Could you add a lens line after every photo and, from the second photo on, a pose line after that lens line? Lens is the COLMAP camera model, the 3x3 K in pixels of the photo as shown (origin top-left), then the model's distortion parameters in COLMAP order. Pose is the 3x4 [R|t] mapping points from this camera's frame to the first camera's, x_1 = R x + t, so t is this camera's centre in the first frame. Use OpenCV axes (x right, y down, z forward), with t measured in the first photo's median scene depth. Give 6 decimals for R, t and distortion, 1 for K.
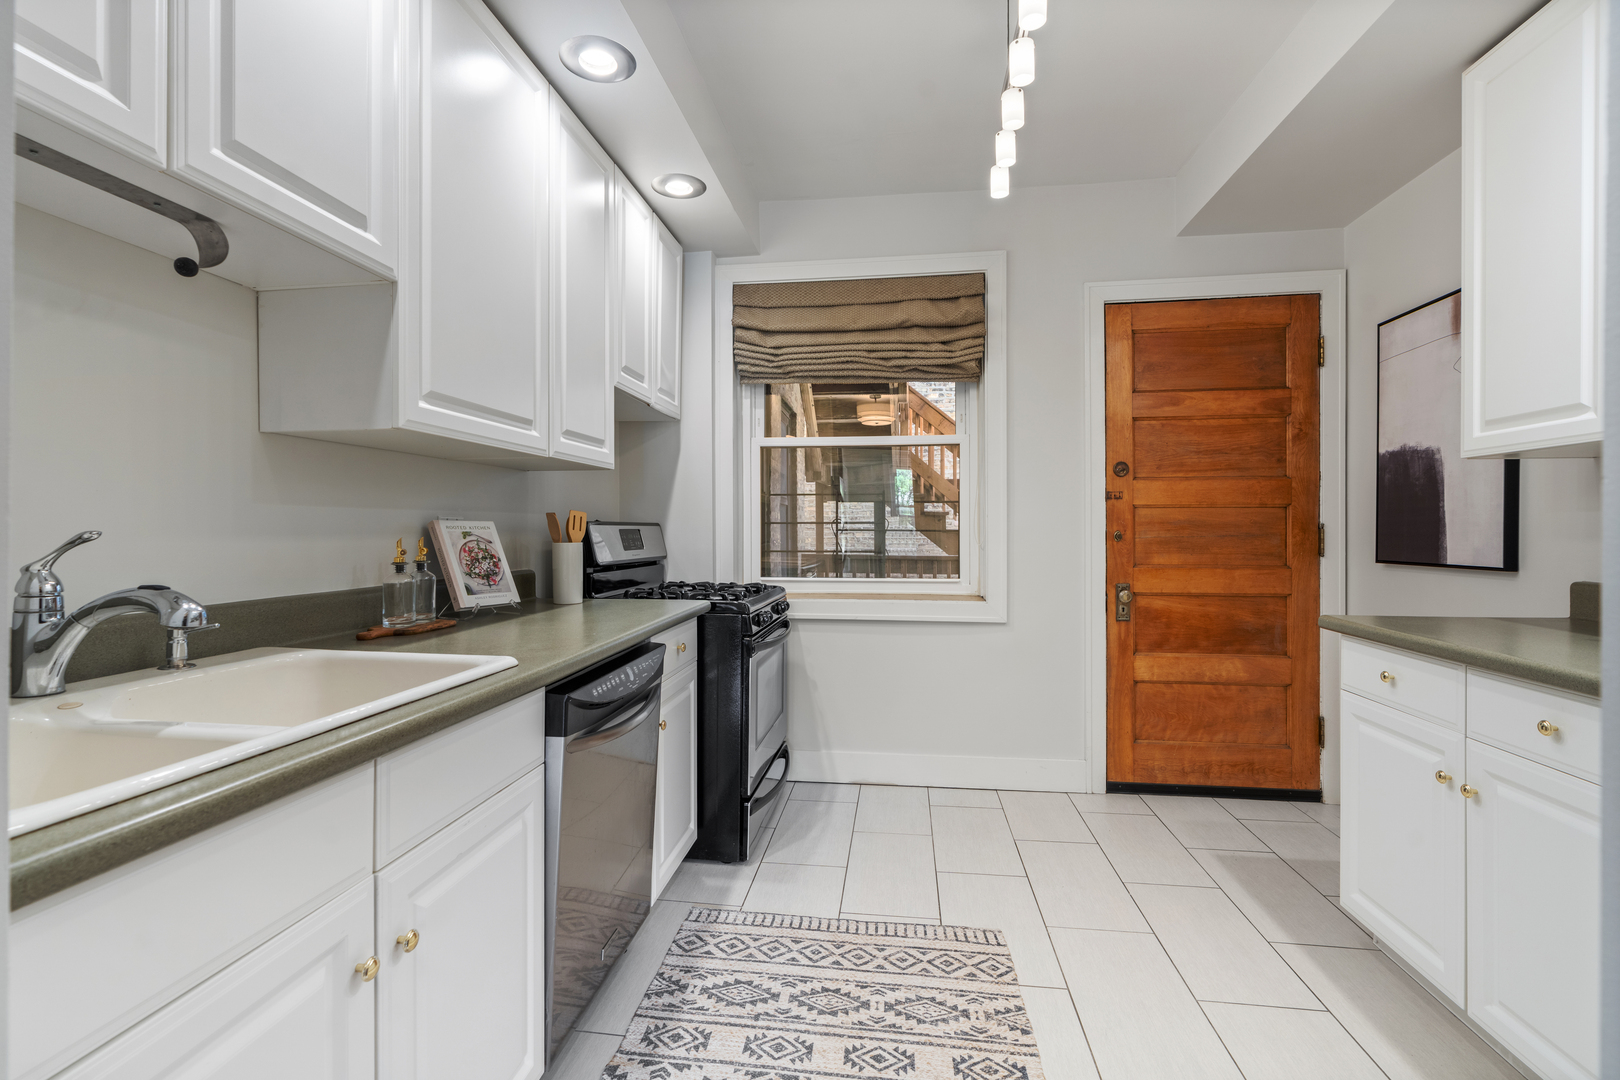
lens RADIAL K [[740.6, 0, 820.0], [0, 740.6, 533.4], [0, 0, 1]] dist [-0.002815, 0.001356]
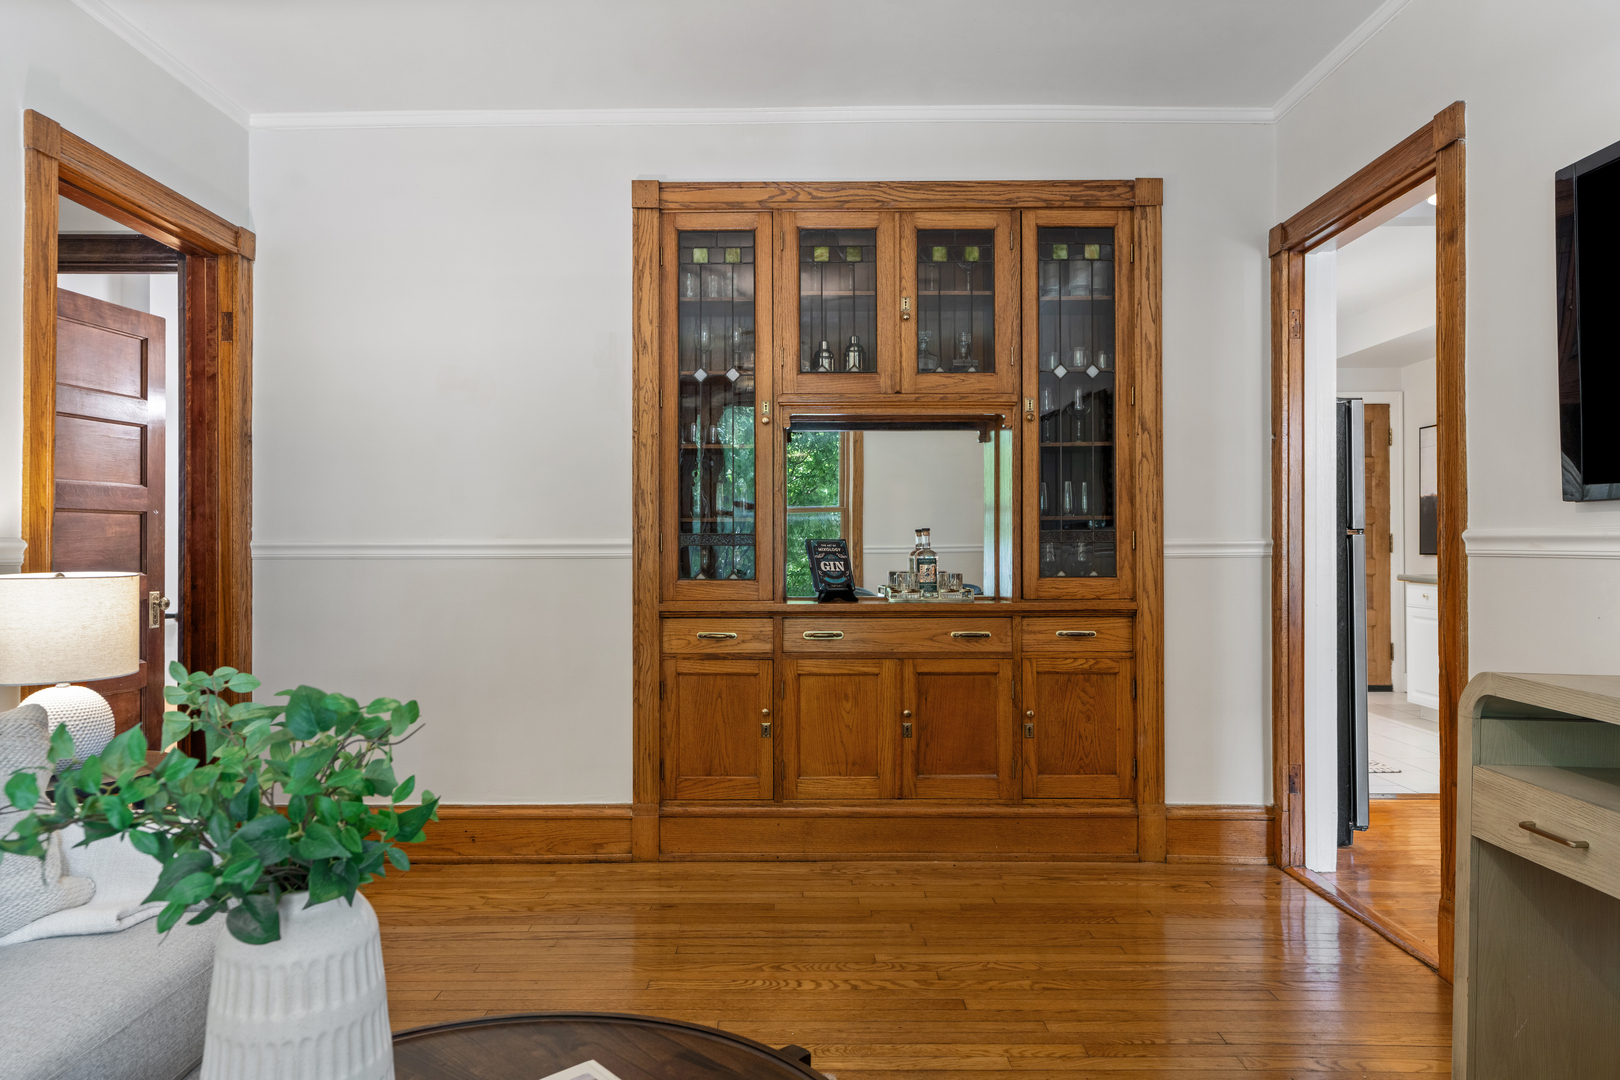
lens RADIAL K [[1064.4, 0, 812.6], [0, 1064.4, 540.2], [0, 0, 1]] dist [-0.002399, 0.000049]
pose [[0.991286, -0.002023, 0.131710, -1.028151], [0.003726, 0.999913, -0.012685, 0.029637], [-0.131673, 0.013065, 0.991207, -1.338678]]
